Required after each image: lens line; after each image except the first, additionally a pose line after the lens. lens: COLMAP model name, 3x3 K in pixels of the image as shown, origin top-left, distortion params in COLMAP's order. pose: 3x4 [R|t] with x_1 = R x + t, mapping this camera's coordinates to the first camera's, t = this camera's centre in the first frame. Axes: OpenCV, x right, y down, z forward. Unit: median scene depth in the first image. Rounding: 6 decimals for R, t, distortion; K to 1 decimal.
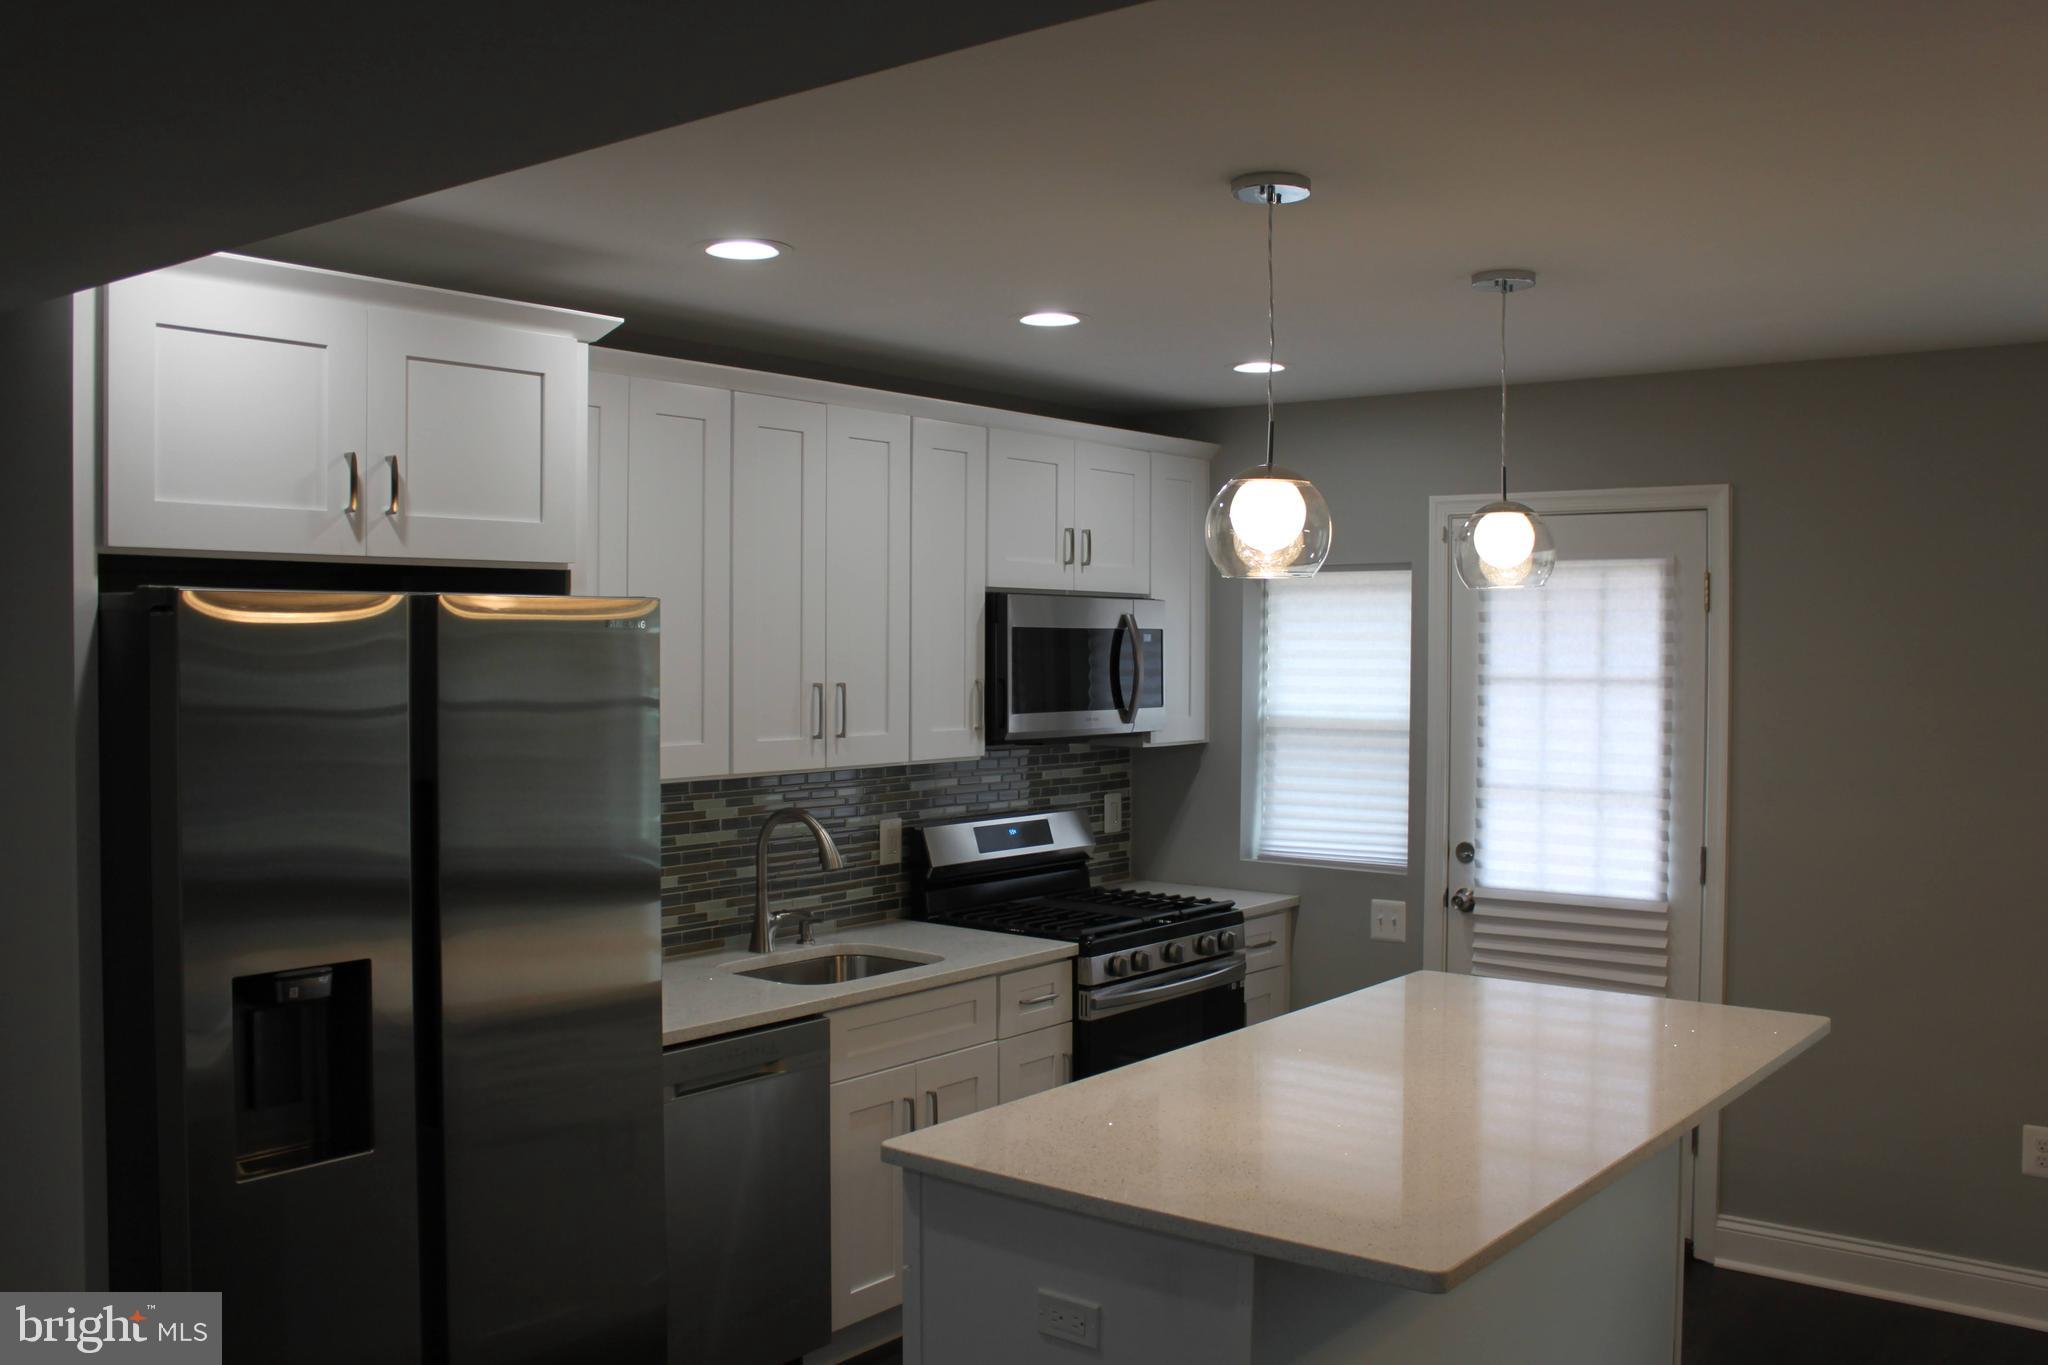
lens RADIAL K [[1808.3, 0, 1059.4], [0, 1808.3, 676.8], [0, 0, 1]] dist [-0.117274, 0.018716]
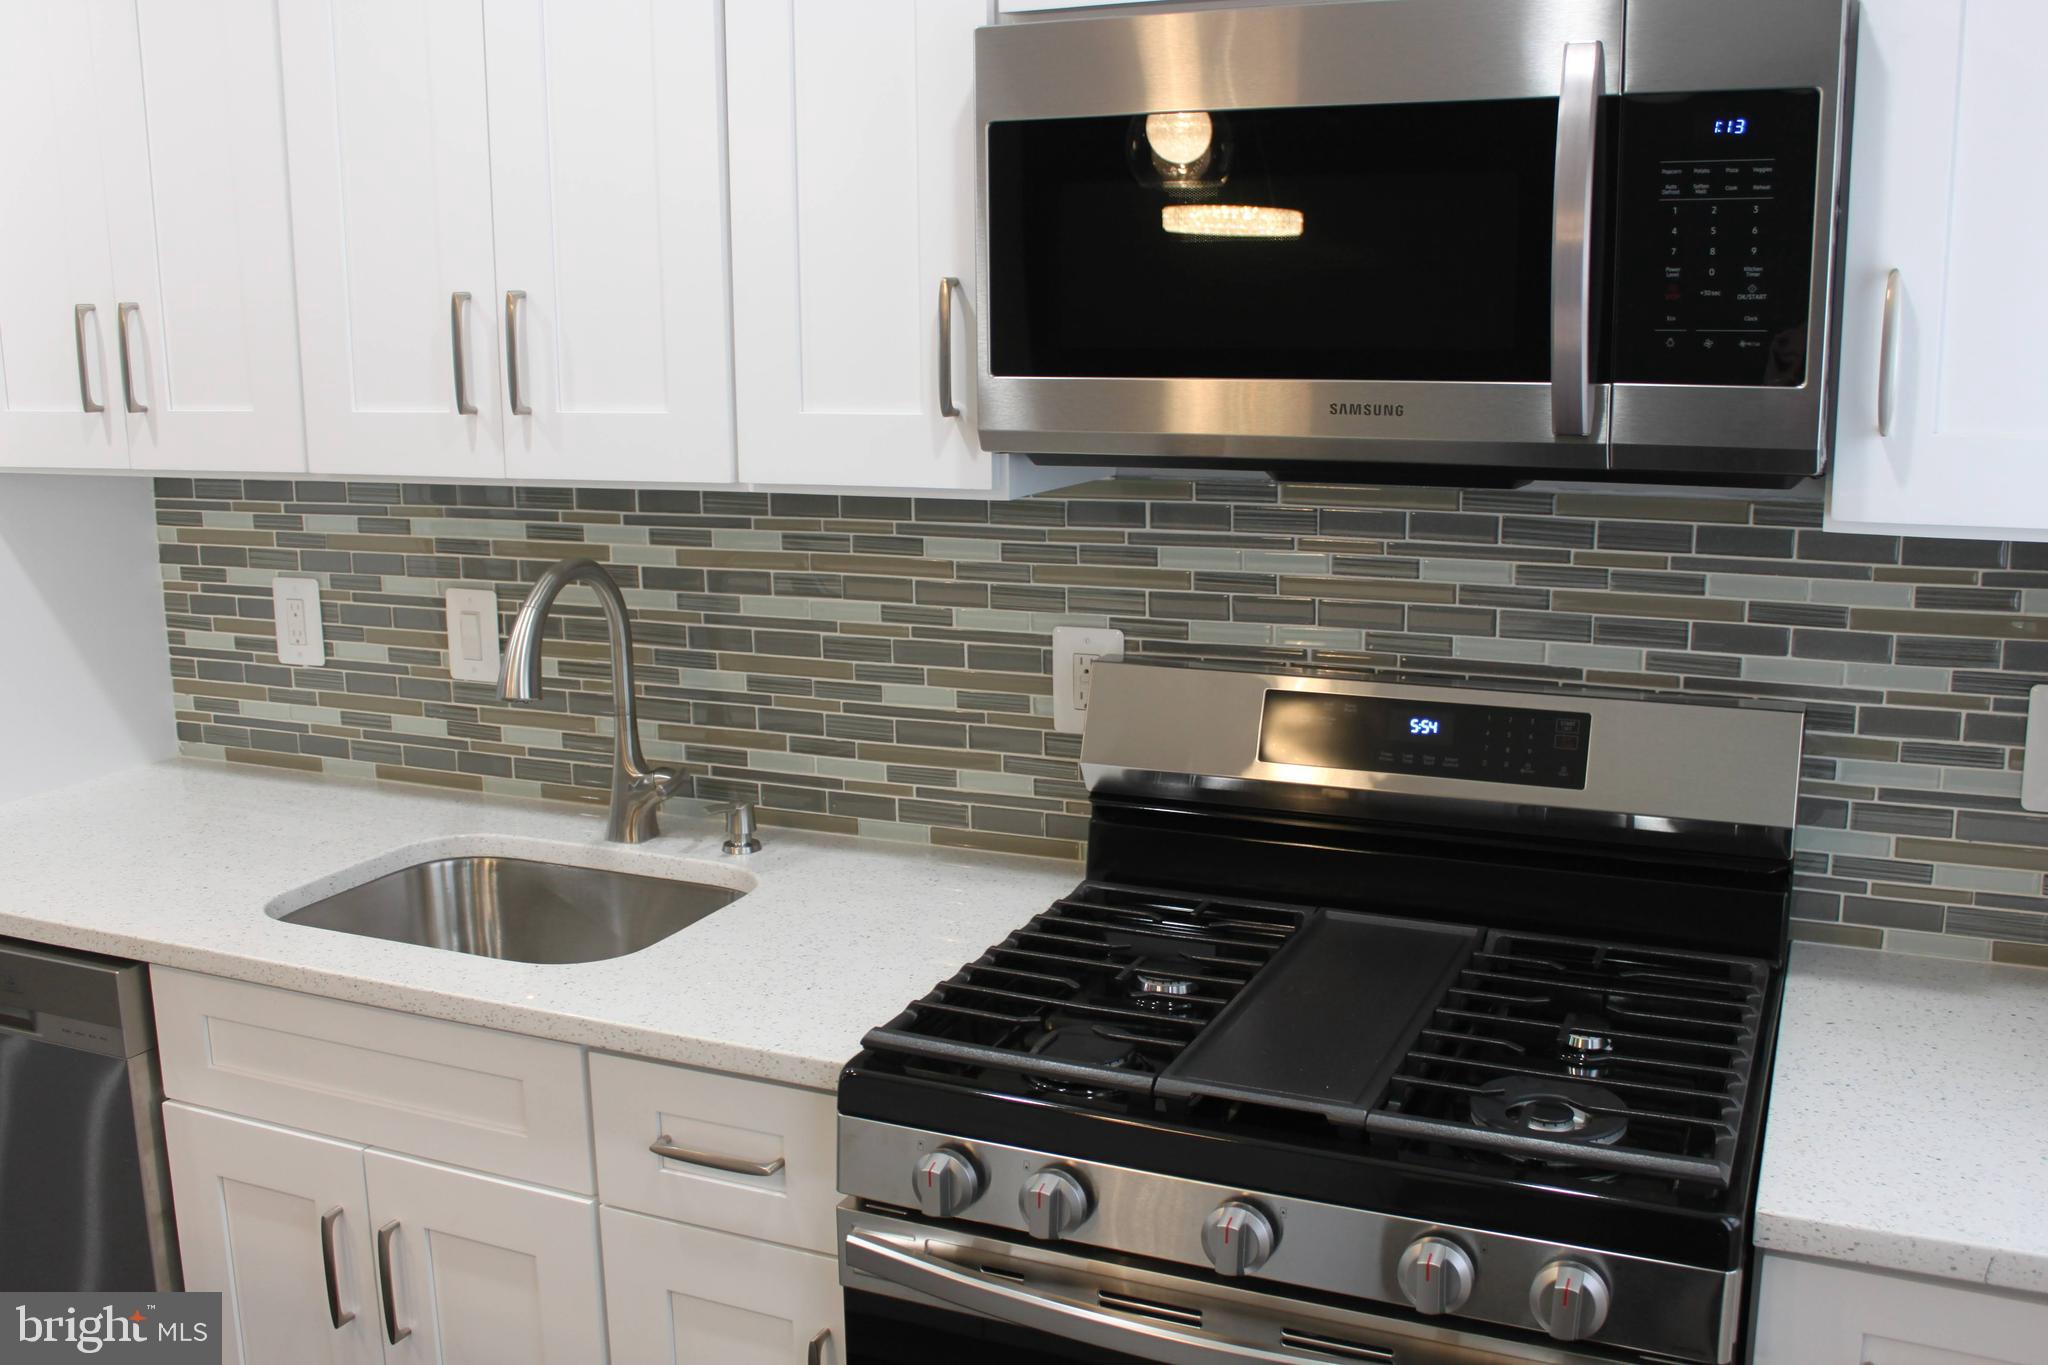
lens RADIAL K [[1890.0, 0, 1024.0], [0, 1890.0, 682.5], [0, 0, 1]] dist [-0.142164, 0.000595]
pose [[0.242632, 0.181674, -0.952956, 0.319282], [-0.005971, 0.982570, 0.185799, 0.010825], [0.970100, -0.039391, 0.239488, 0.887199]]
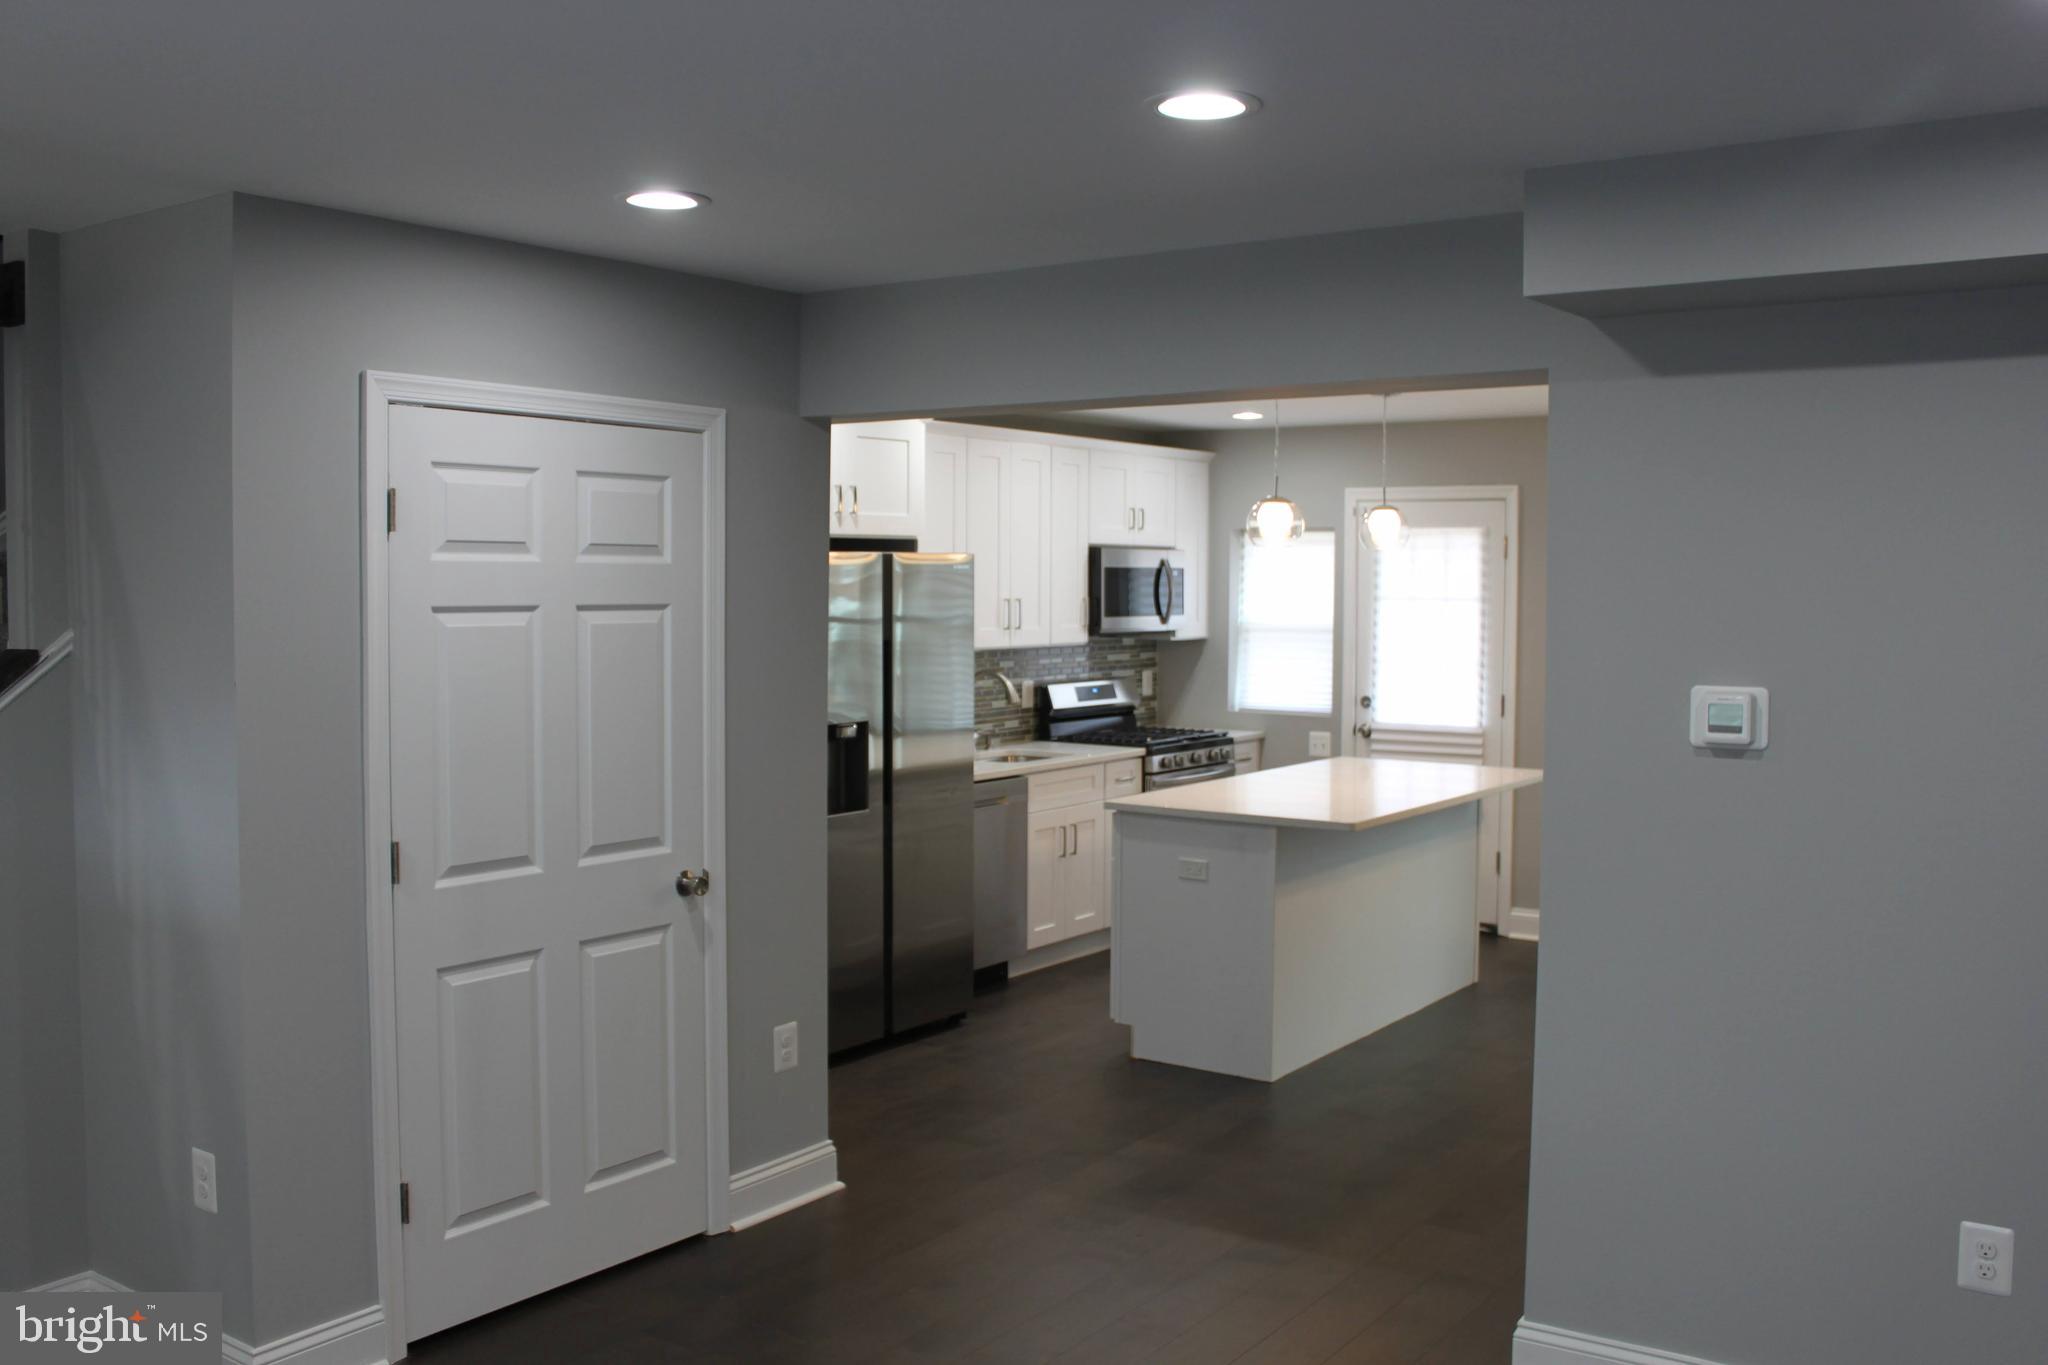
lens RADIAL K [[1808.3, 0, 1059.4], [0, 1808.3, 676.8], [0, 0, 1]] dist [-0.117274, 0.018716]
pose [[0.998784, -0.002241, 0.049252, -0.148285], [0.000415, 0.999313, 0.037055, 0.012661], [-0.049302, -0.036989, 0.998099, -0.690876]]
